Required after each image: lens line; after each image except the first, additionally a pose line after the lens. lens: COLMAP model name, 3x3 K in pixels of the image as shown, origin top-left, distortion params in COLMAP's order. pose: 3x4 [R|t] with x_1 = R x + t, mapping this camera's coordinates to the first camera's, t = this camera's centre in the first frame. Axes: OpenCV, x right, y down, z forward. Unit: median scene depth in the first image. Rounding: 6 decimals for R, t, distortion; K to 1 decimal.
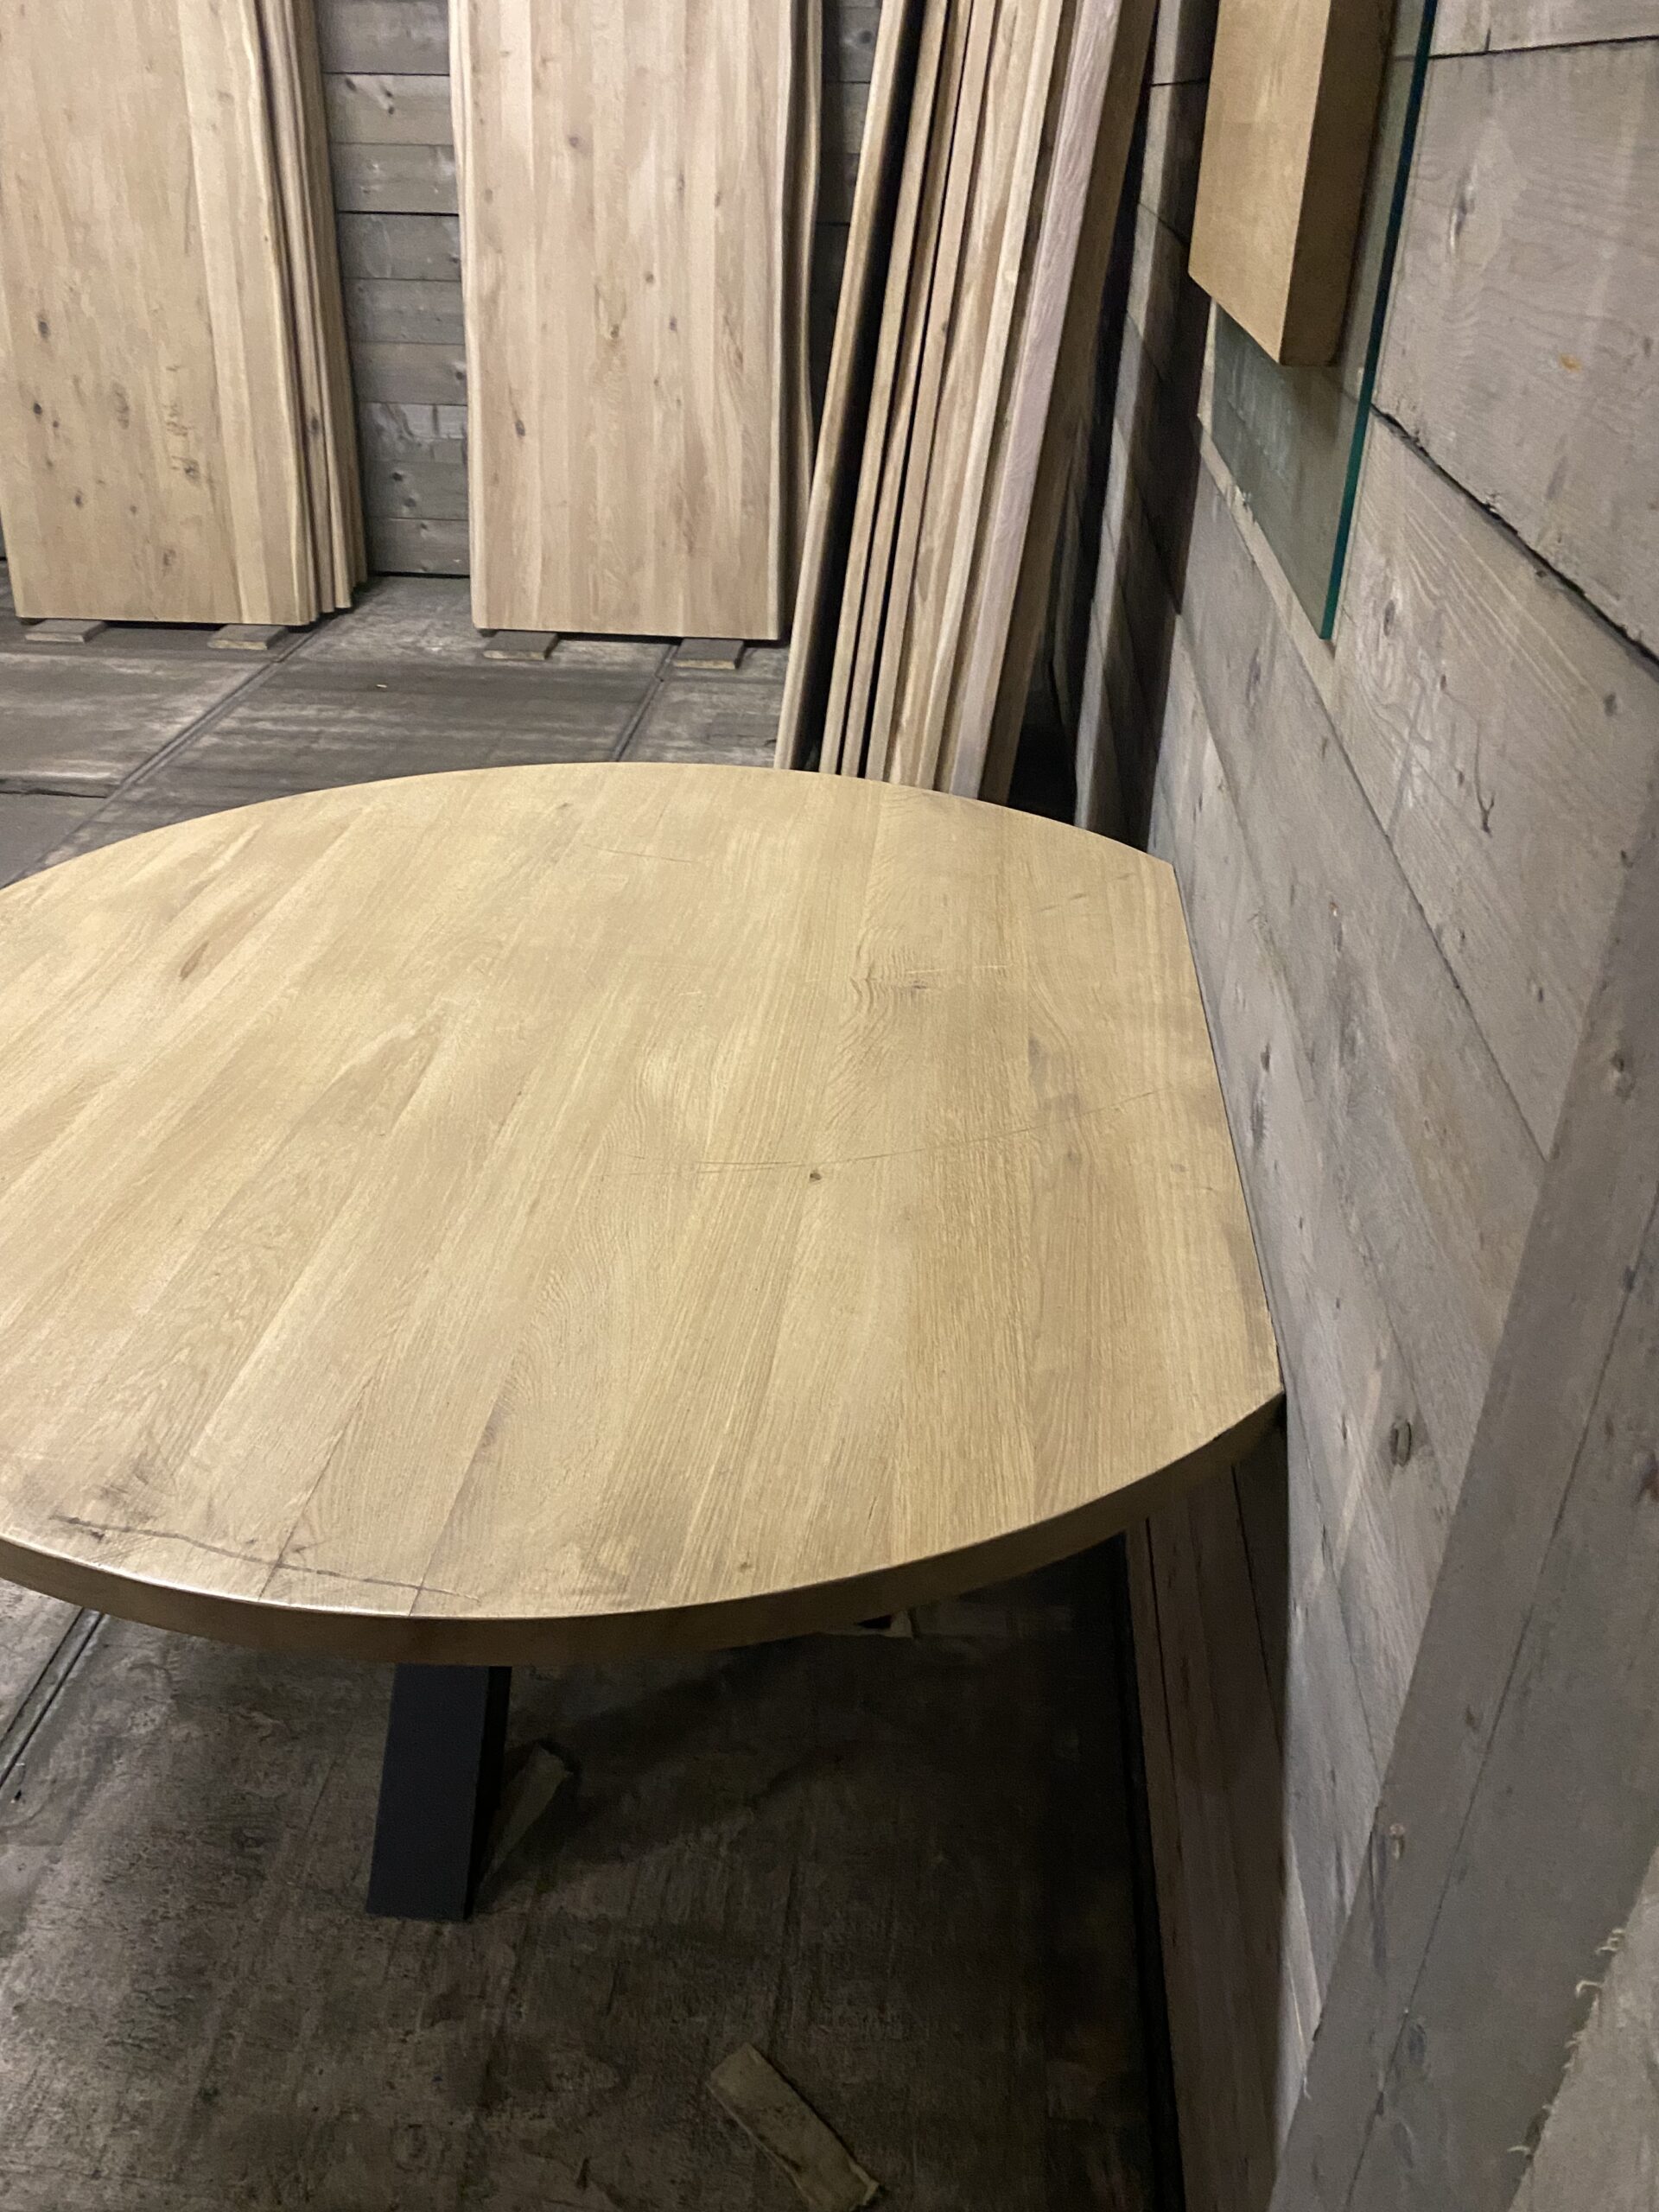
lens RADIAL K [[1679.6, 0, 813.1], [0, 1679.6, 1099.8], [0, 0, 1]] dist [0.024468, -0.018542]
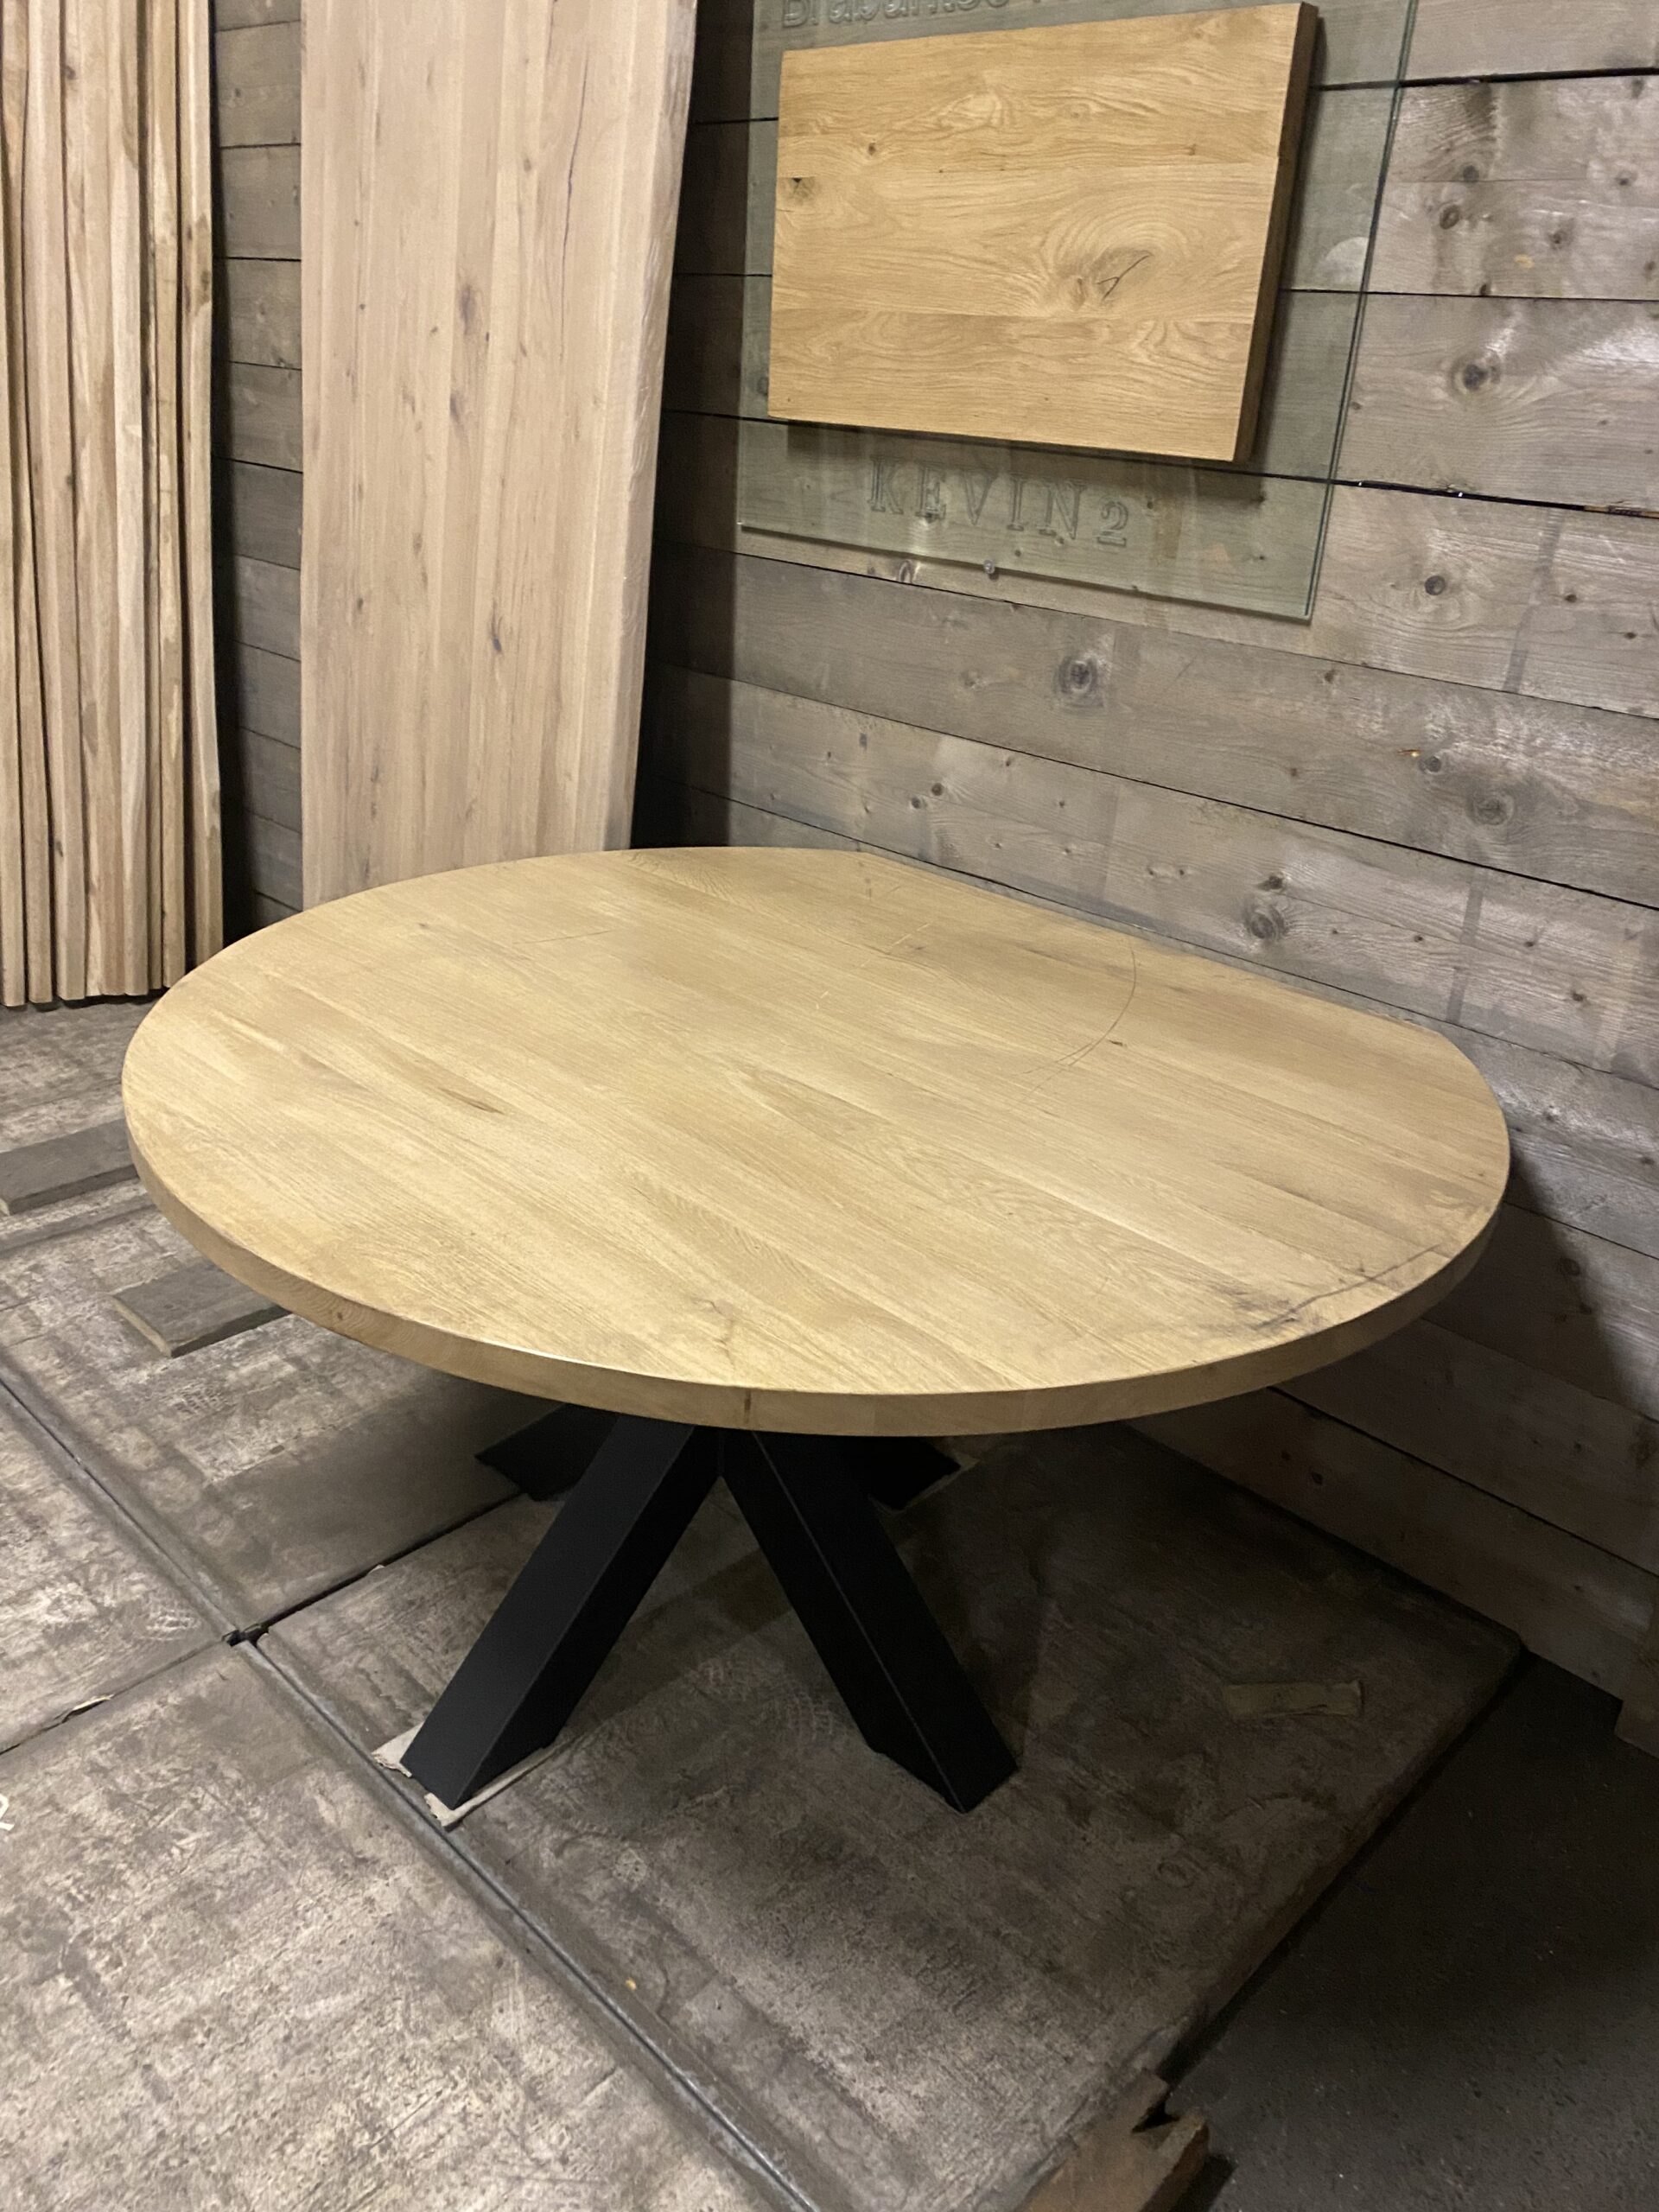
lens RADIAL K [[1679.6, 0, 805.7], [0, 1679.6, 1121.9], [0, 0, 1]] dist [0.024468, -0.018542]
pose [[0.630715, -0.311507, 0.710747, -1.016649], [0.357508, 0.929549, 0.090152, -0.095932], [-0.688757, 0.197238, 0.697647, 0.191719]]
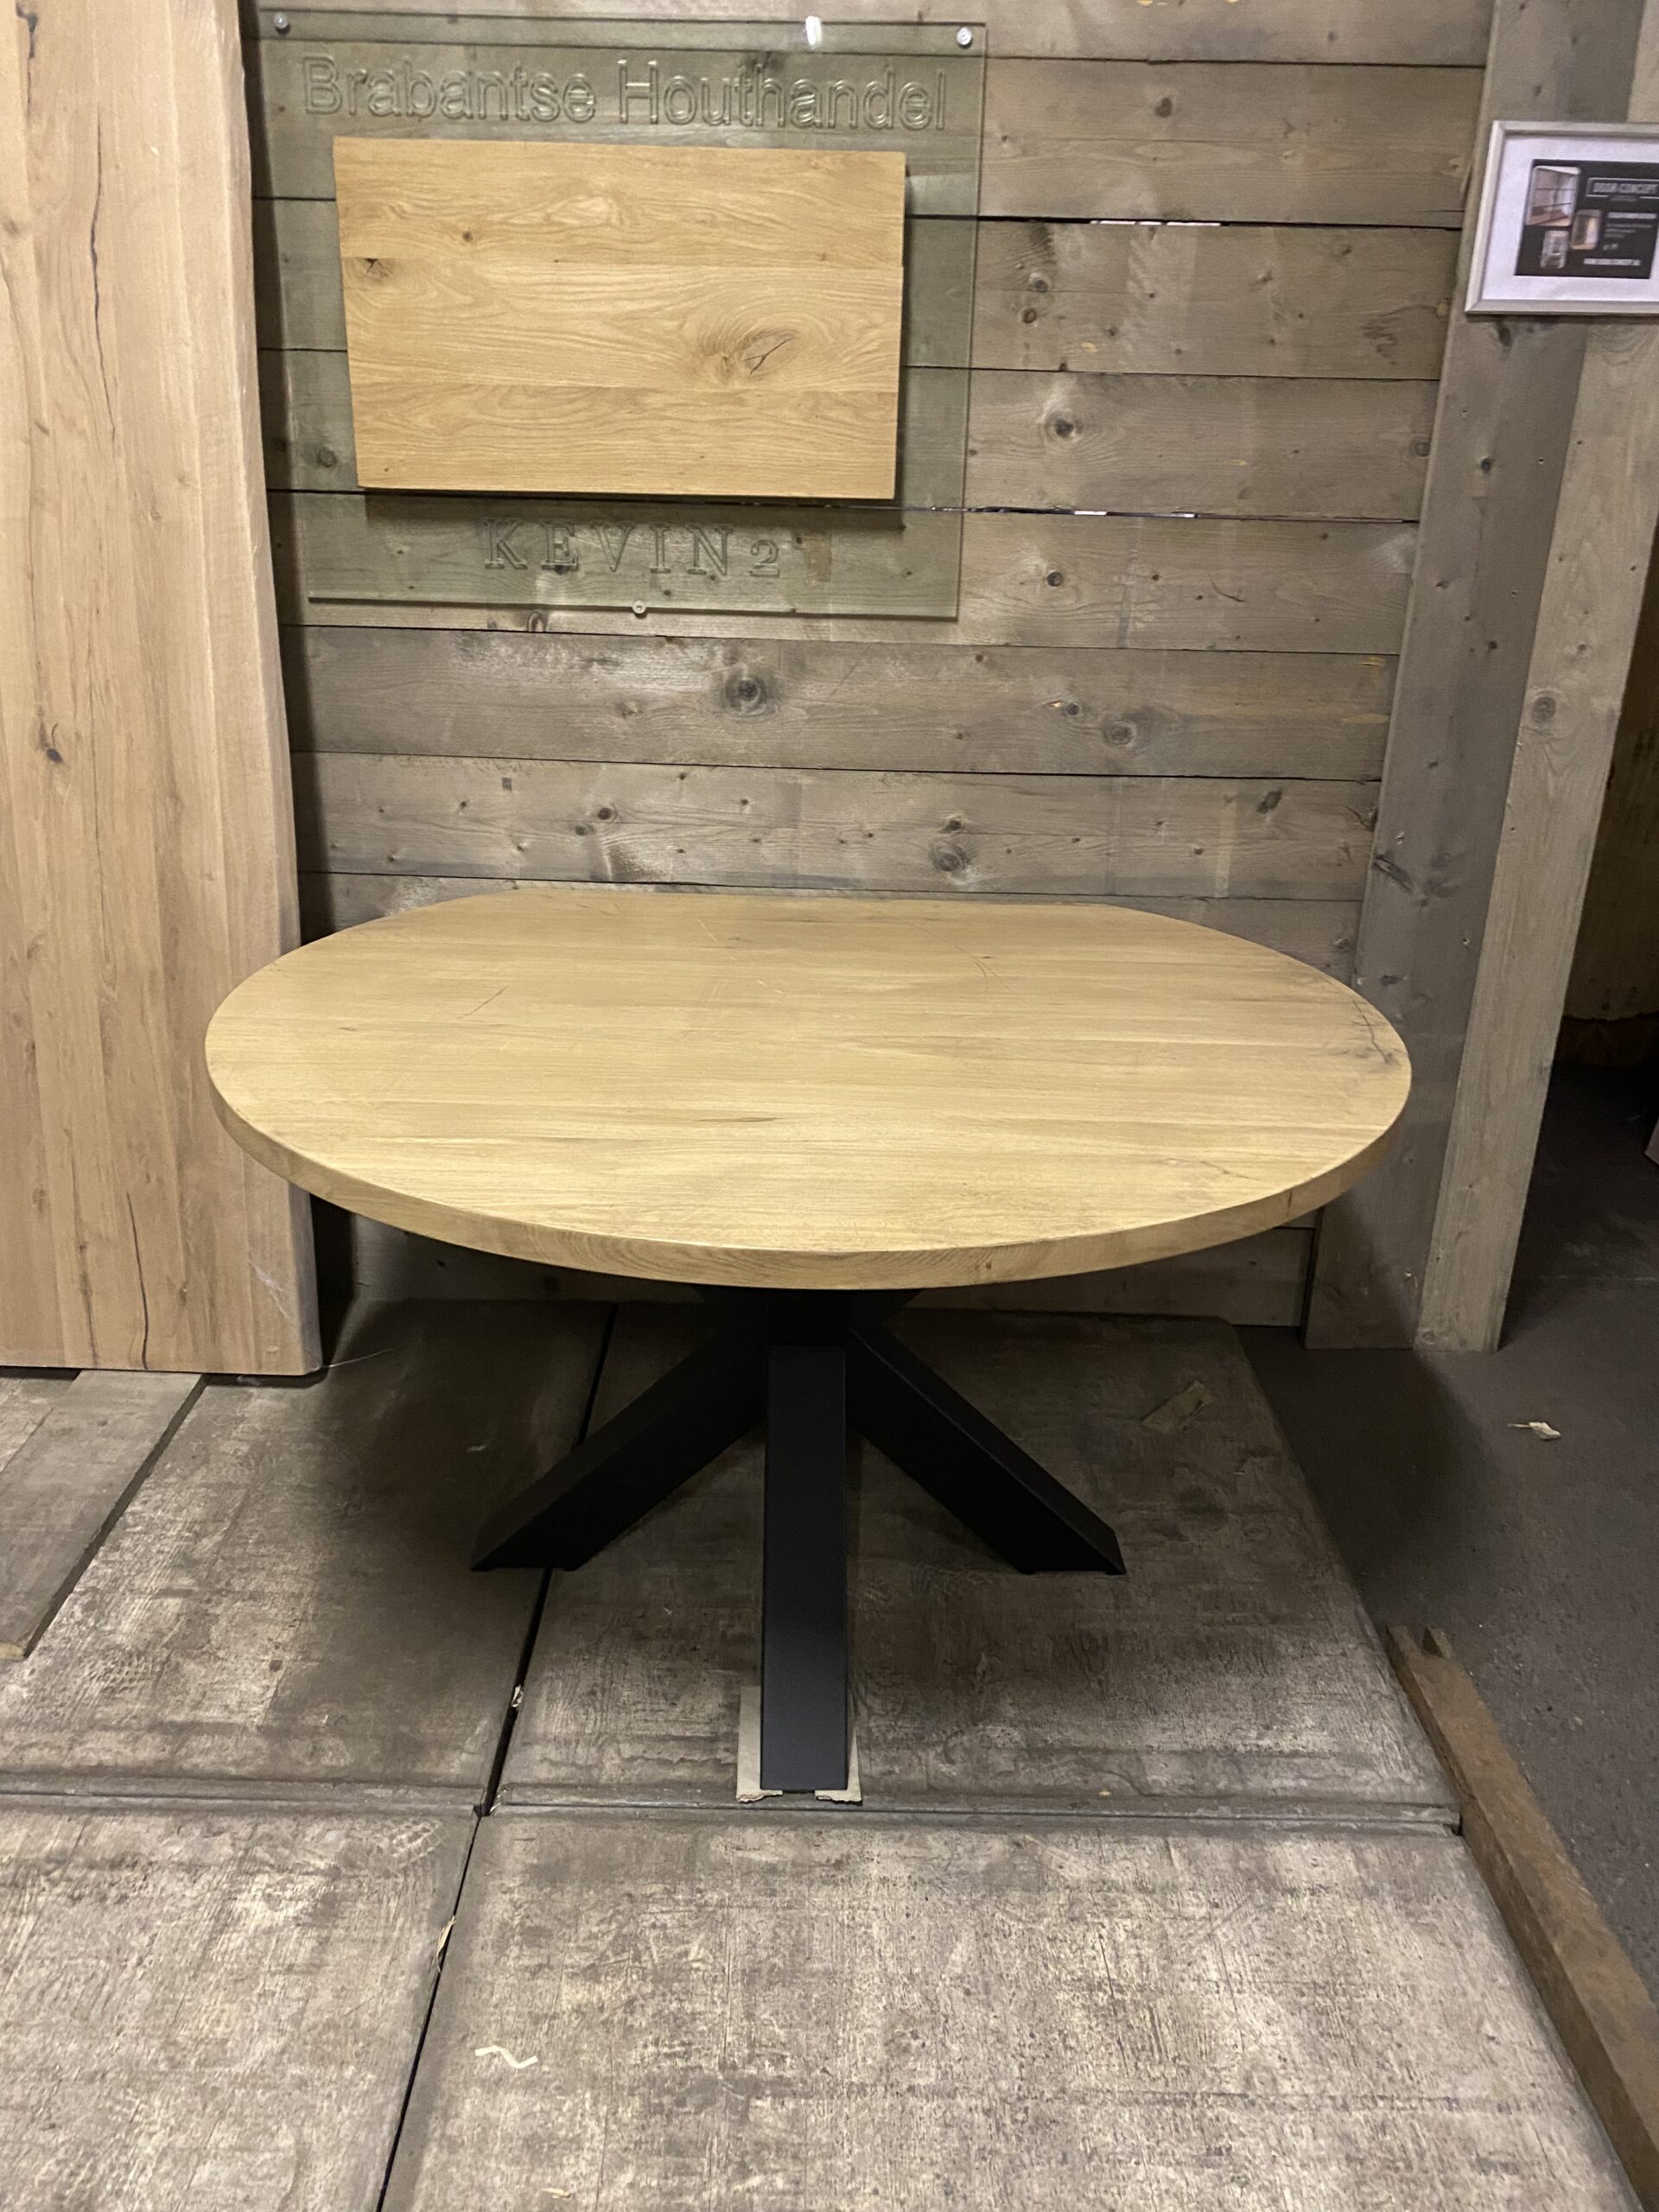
lens RADIAL K [[1679.6, 0, 814.9], [0, 1679.6, 1095.4], [0, 0, 1]] dist [0.024468, -0.018542]
pose [[-0.088652, -0.366327, 0.926253, -1.426765], [0.484774, 0.796482, 0.361401, -0.480774], [-0.870135, 0.481062, 0.106976, 0.902675]]
